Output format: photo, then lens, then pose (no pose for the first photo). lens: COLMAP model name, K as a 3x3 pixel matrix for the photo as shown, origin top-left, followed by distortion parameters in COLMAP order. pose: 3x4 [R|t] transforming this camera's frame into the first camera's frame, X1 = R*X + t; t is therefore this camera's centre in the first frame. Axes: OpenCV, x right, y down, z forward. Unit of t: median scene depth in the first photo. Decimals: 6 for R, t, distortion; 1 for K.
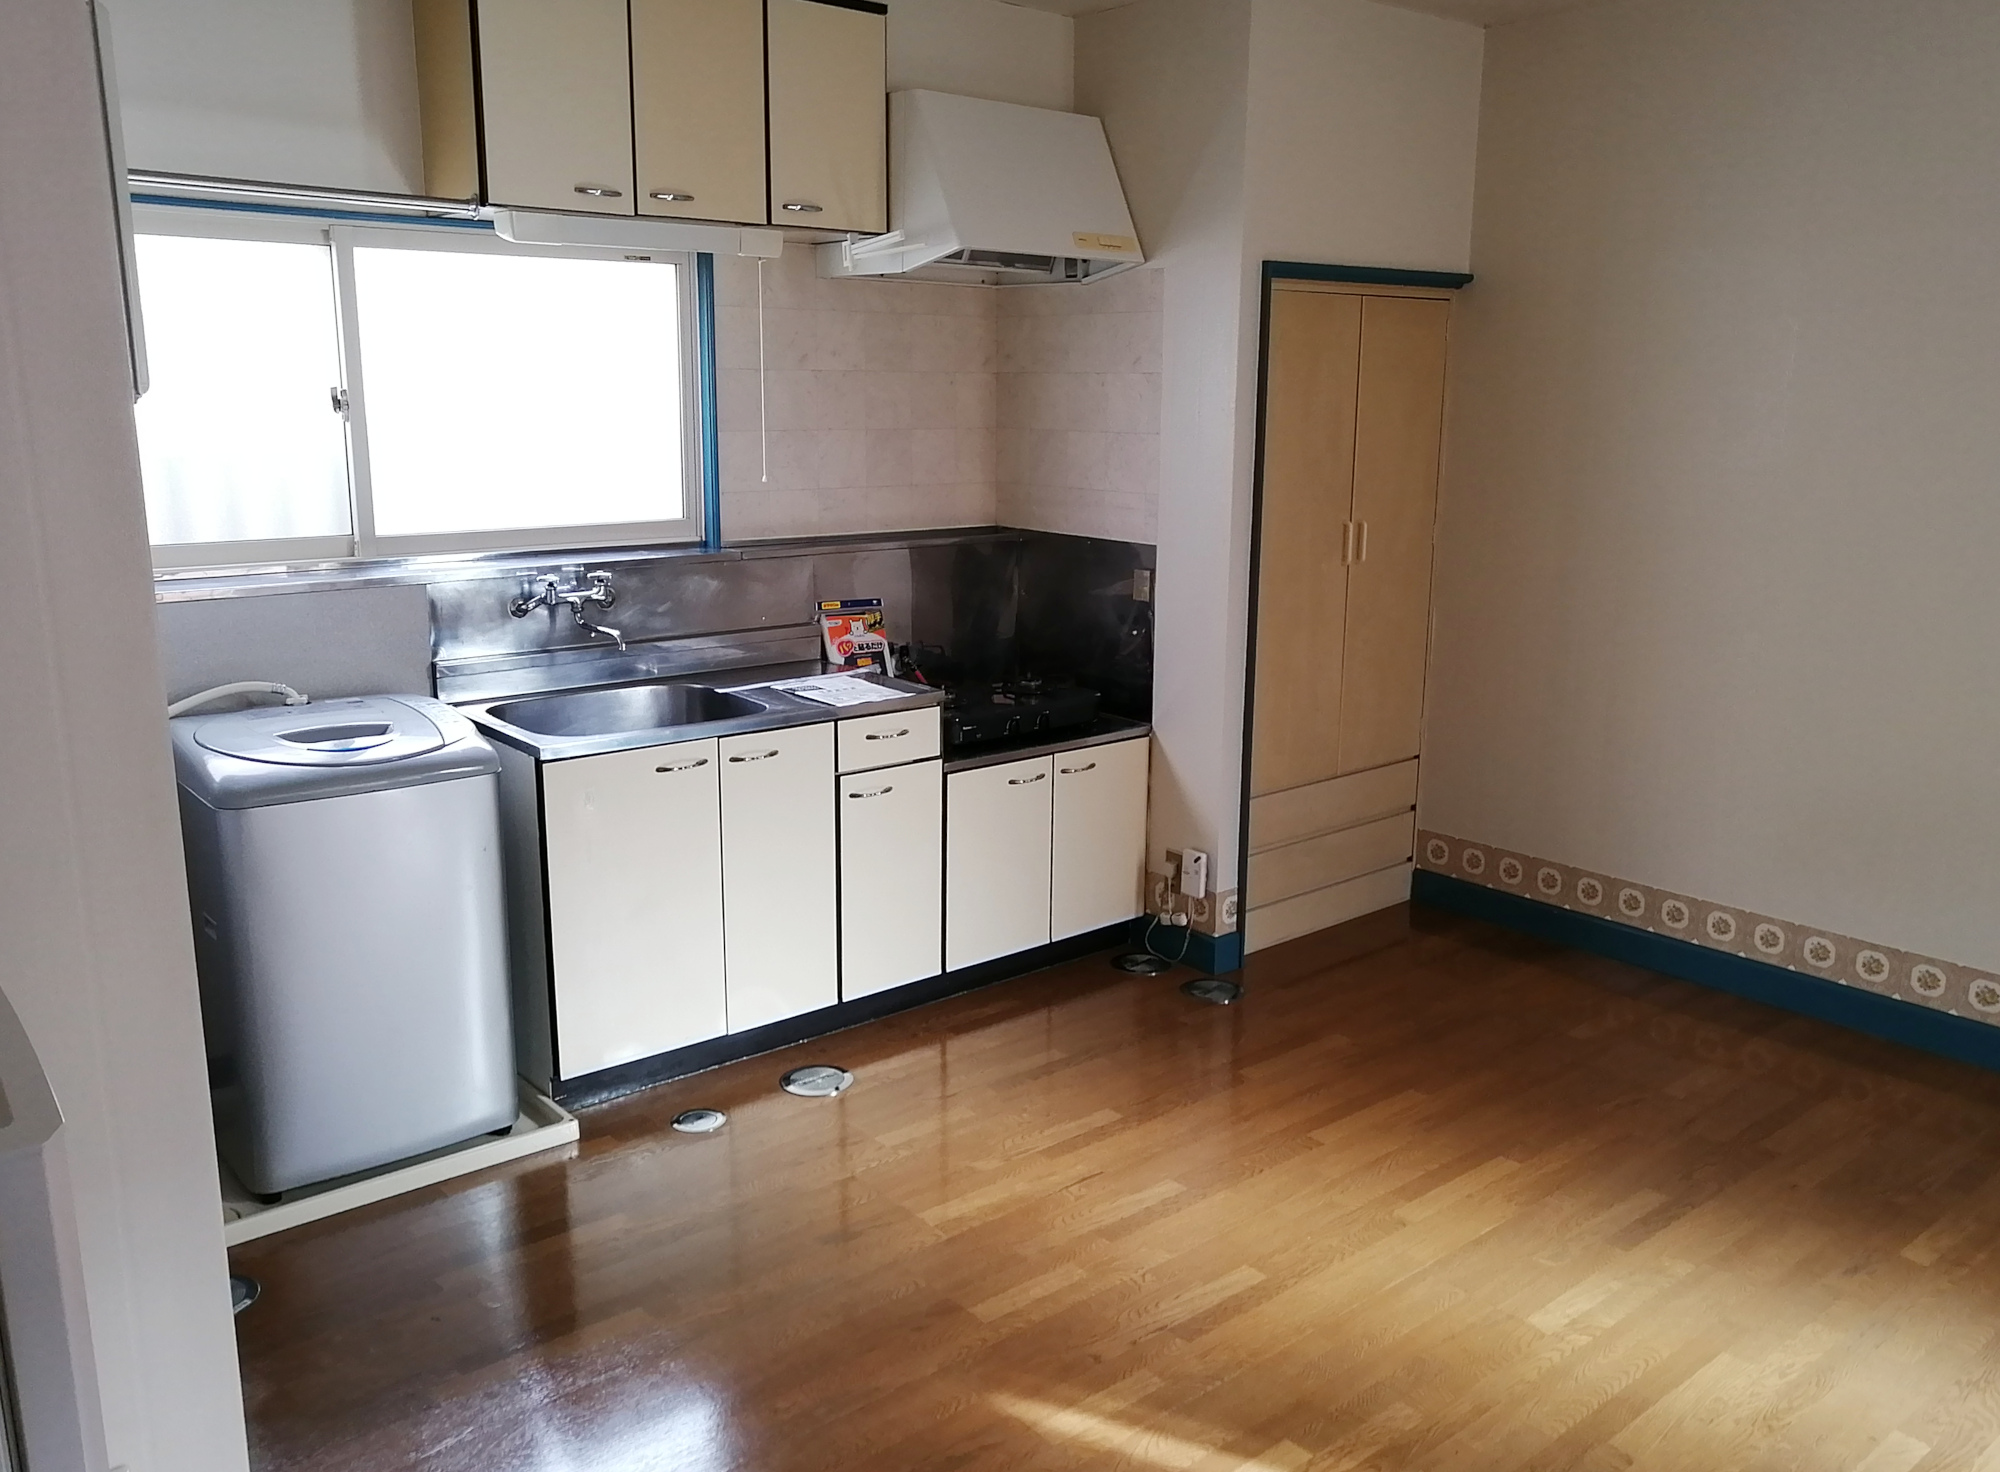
lens RADIAL K [[1595.0, 0, 1000.0], [0, 1595.0, 736.0], [0, 0, 1]] dist [0.053970, 0.000062]
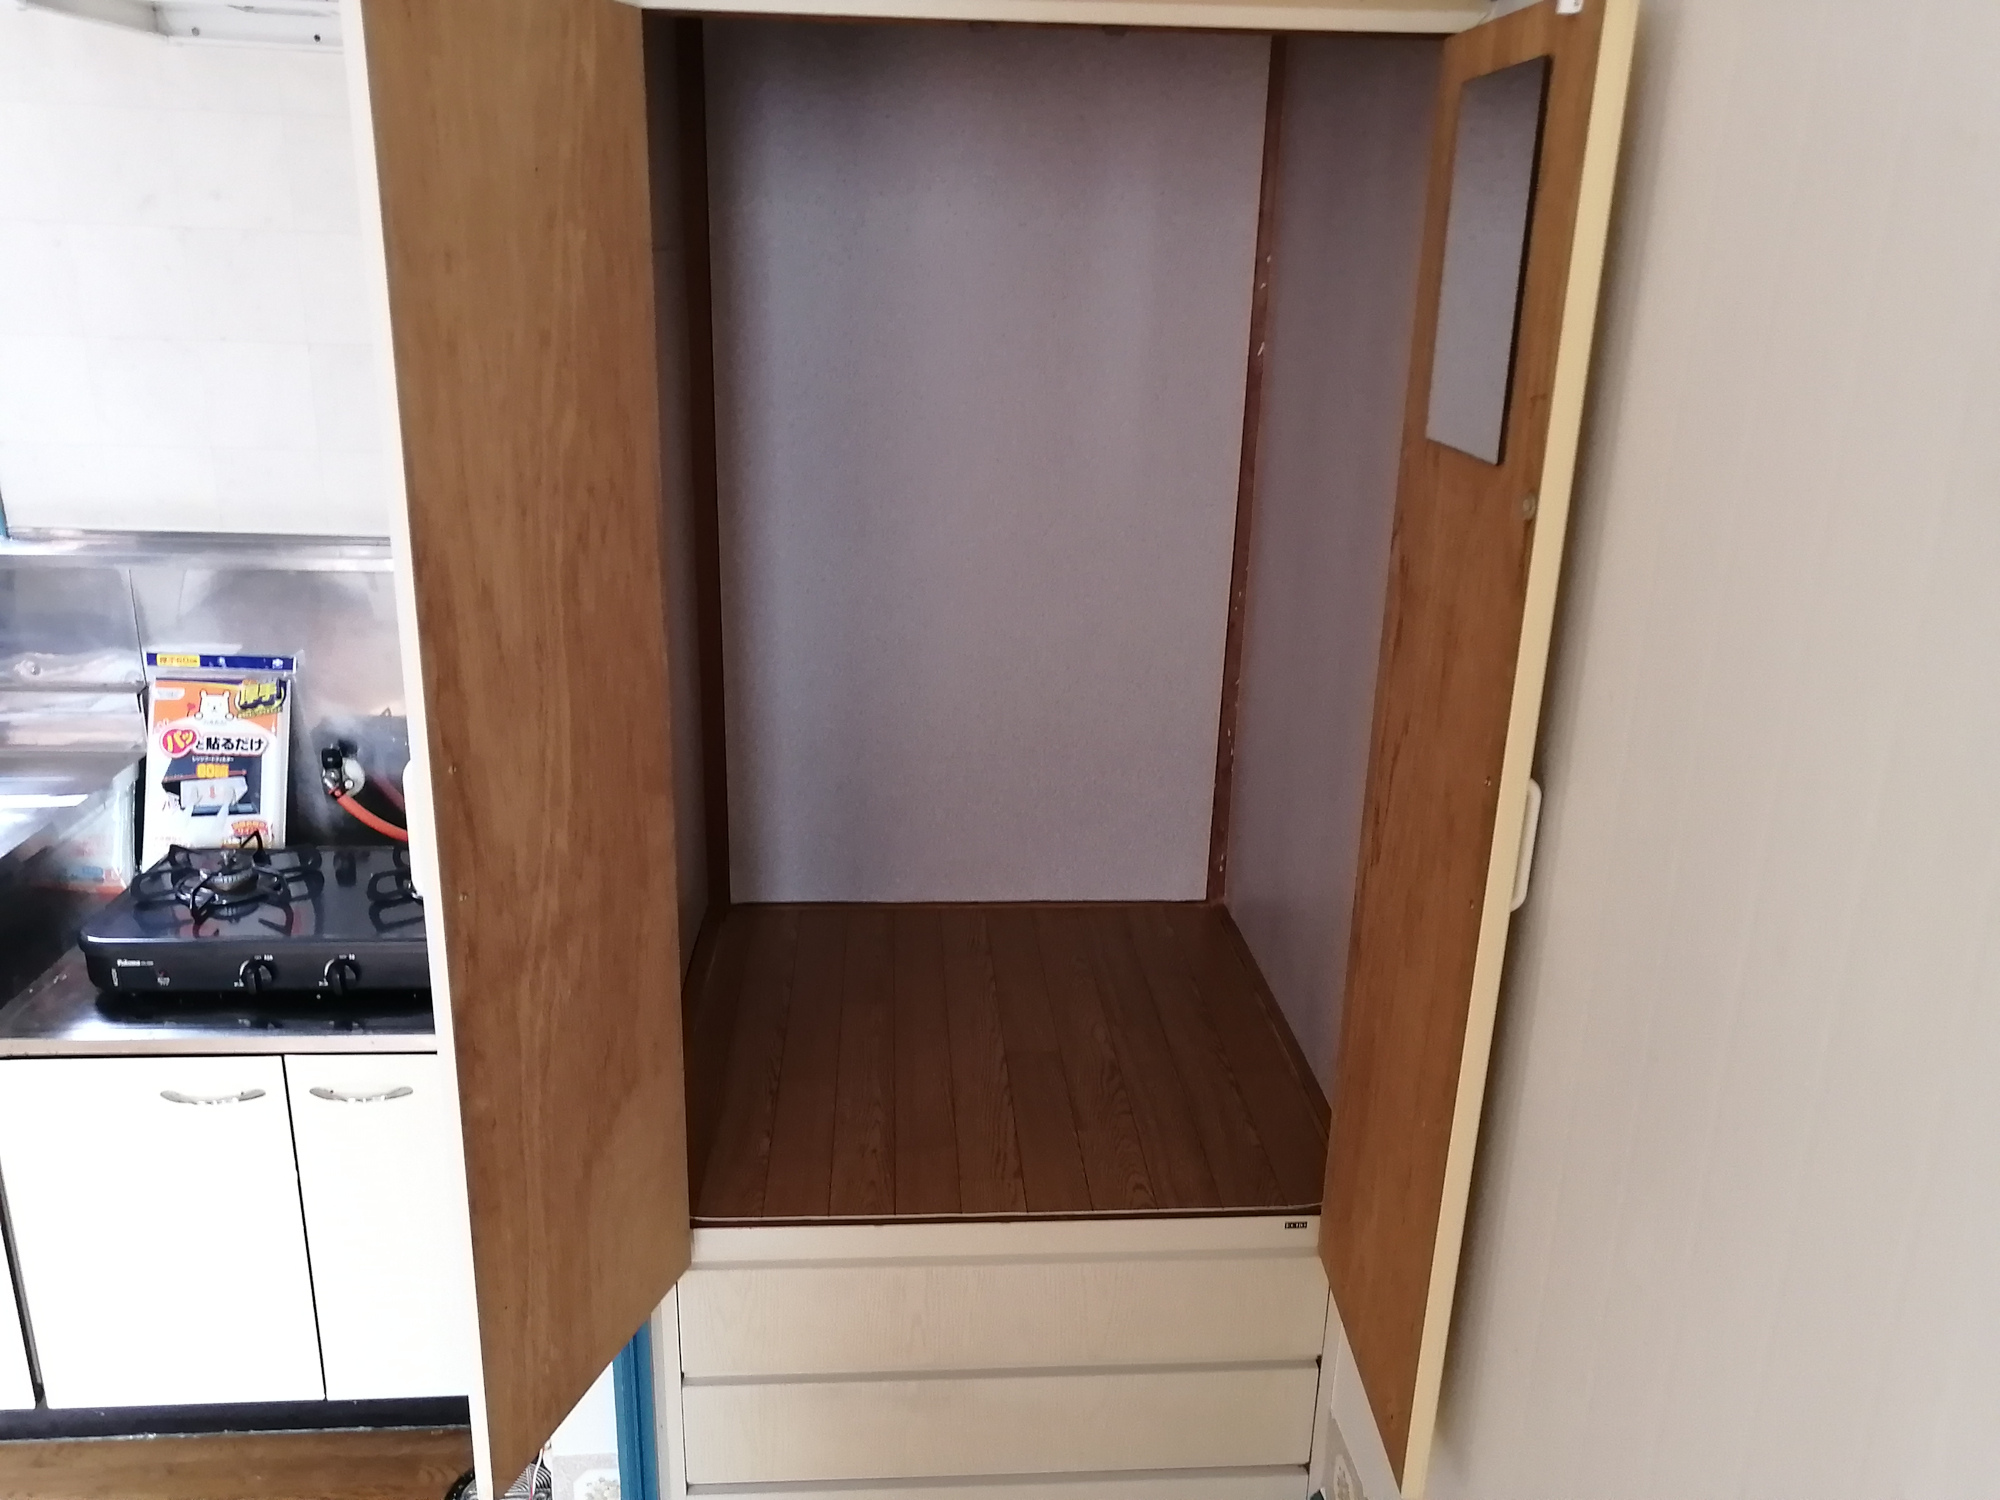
lens RADIAL K [[1565.2, 0, 1000.0], [0, 1565.2, 750.0], [0, 0, 1]] dist [-0.009166, 0.042429]
pose [[0.805475, 0.198459, -0.558412, 0.432464], [-0.147348, 0.979738, 0.135657, -0.166546], [0.574019, -0.026987, 0.818397, 0.716119]]
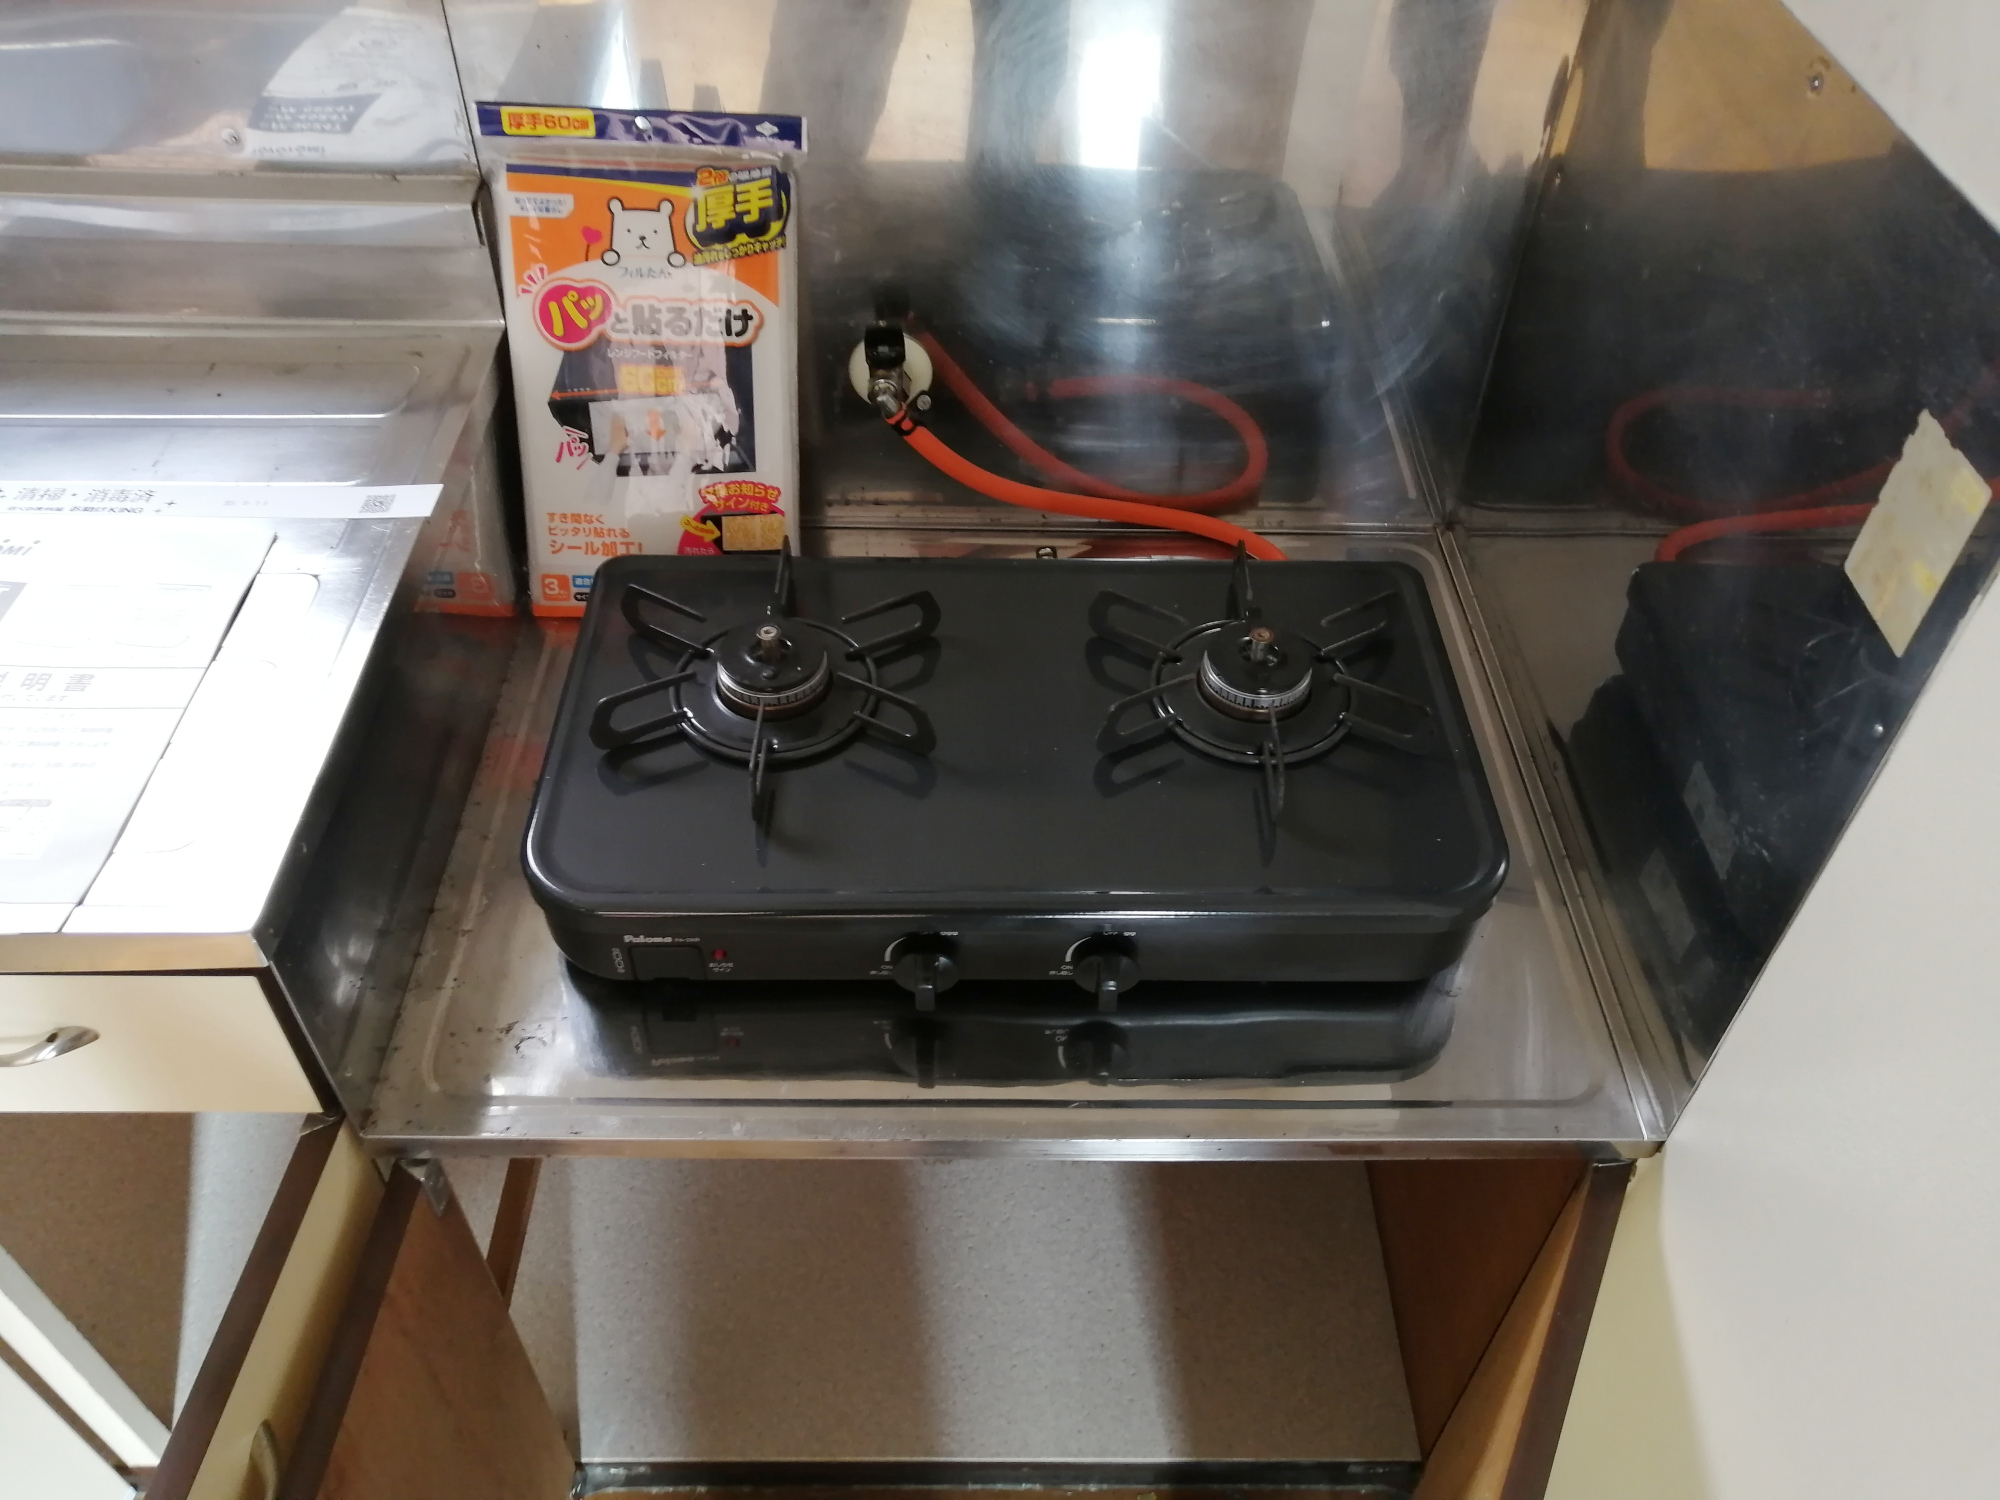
lens RADIAL K [[1565.2, 0, 1000.0], [0, 1565.2, 750.0], [0, 0, 1]] dist [-0.009166, 0.042429]
pose [[0.769683, 0.448324, -0.454526, 0.098913], [-0.145775, 0.816554, 0.558560, -0.146684], [0.621561, -0.363655, 0.693842, 0.839840]]
